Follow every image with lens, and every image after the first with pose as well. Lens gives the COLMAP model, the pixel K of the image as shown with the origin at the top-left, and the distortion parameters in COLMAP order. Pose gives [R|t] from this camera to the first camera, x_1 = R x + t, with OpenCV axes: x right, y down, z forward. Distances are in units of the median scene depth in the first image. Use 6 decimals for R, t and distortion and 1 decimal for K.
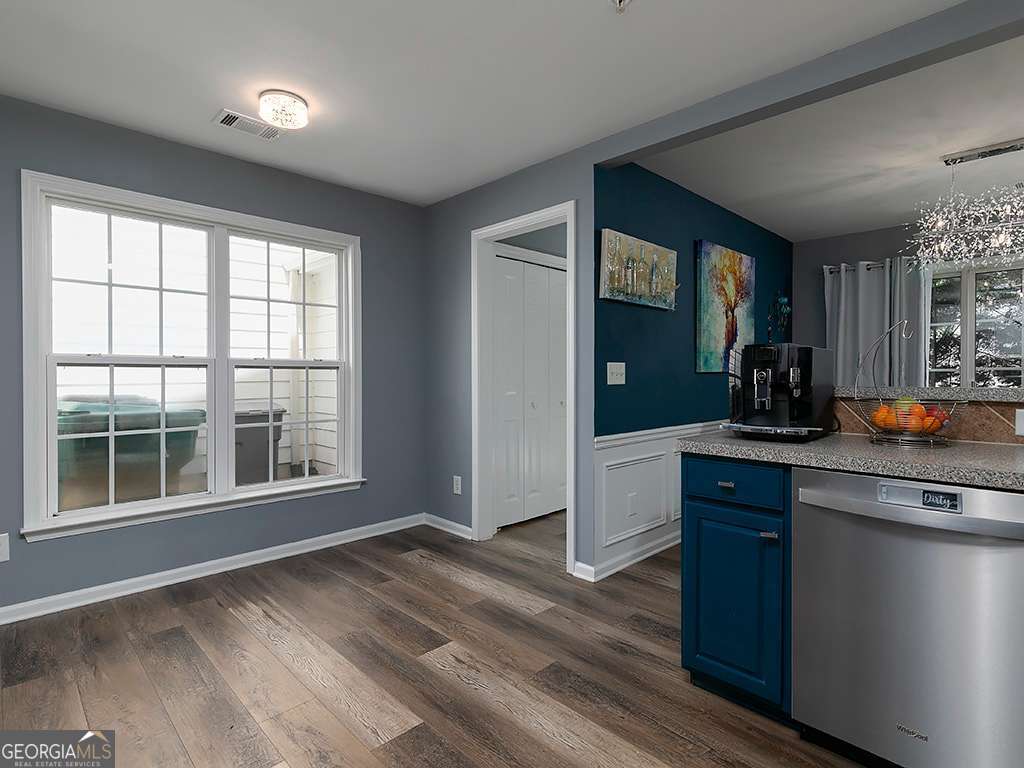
lens RADIAL K [[531.2, 0, 511.6], [0, 531.2, 378.2], [0, 0, 1]] dist [0.014445, 0.000174]
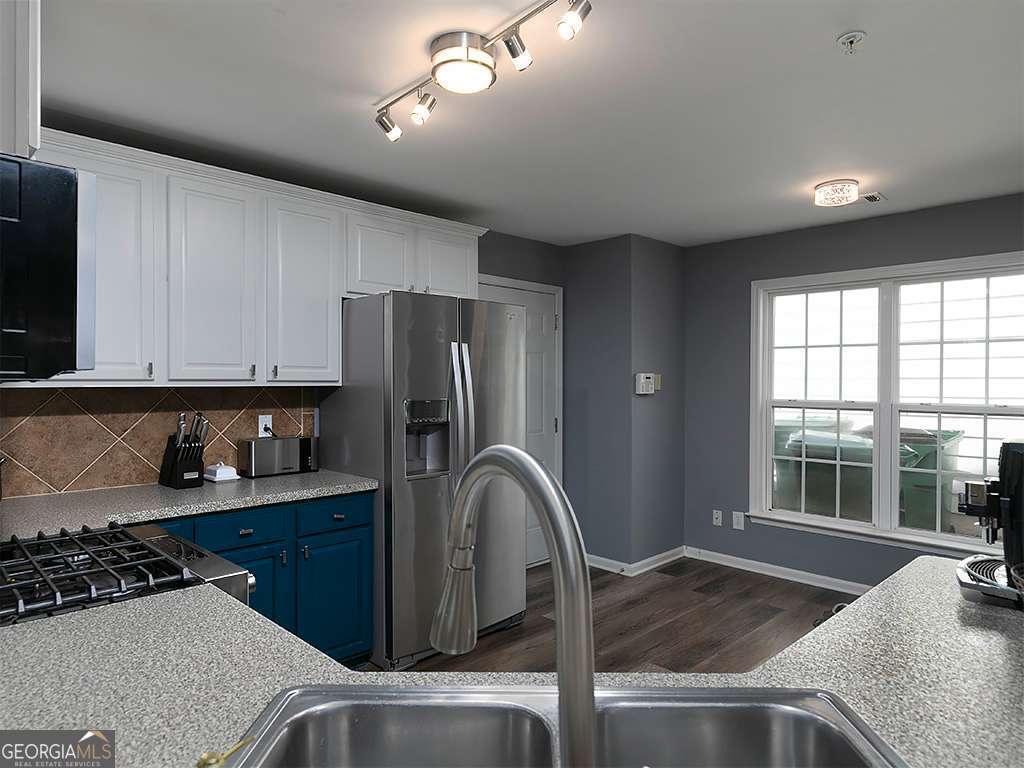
lens RADIAL K [[631.0, 0, 512.0], [0, 631.0, 384.0], [0, 0, 1]] dist [-0.000465, 0.000788]
pose [[0.007089, 0.007874, -0.999944, 0.753849], [-0.005783, 0.999953, 0.007833, -0.085256], [0.999958, 0.005727, 0.007134, 0.246894]]
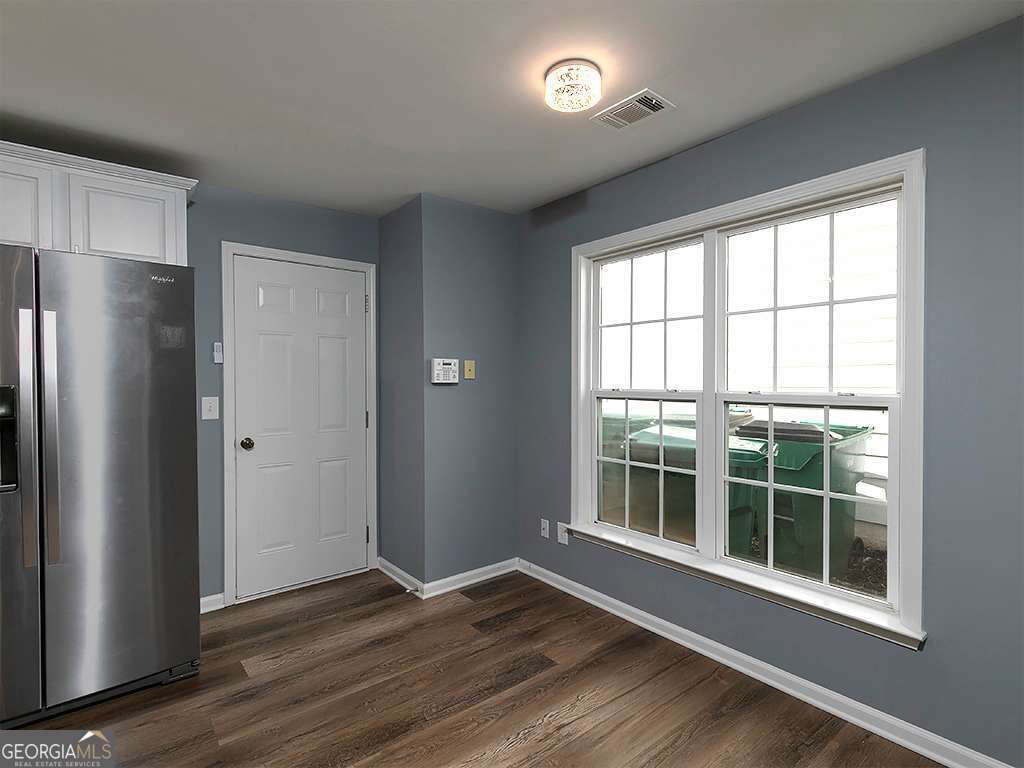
lens RADIAL K [[526.4, 0, 512.0], [0, 526.4, 384.0], [0, 0, 1]] dist [0.020812, -0.000094]
pose [[-0.090653, 0.014277, -0.995780, 0.304767], [0.000776, 0.999898, 0.014266, -0.064770], [0.995882, 0.000520, -0.090654, 0.804853]]
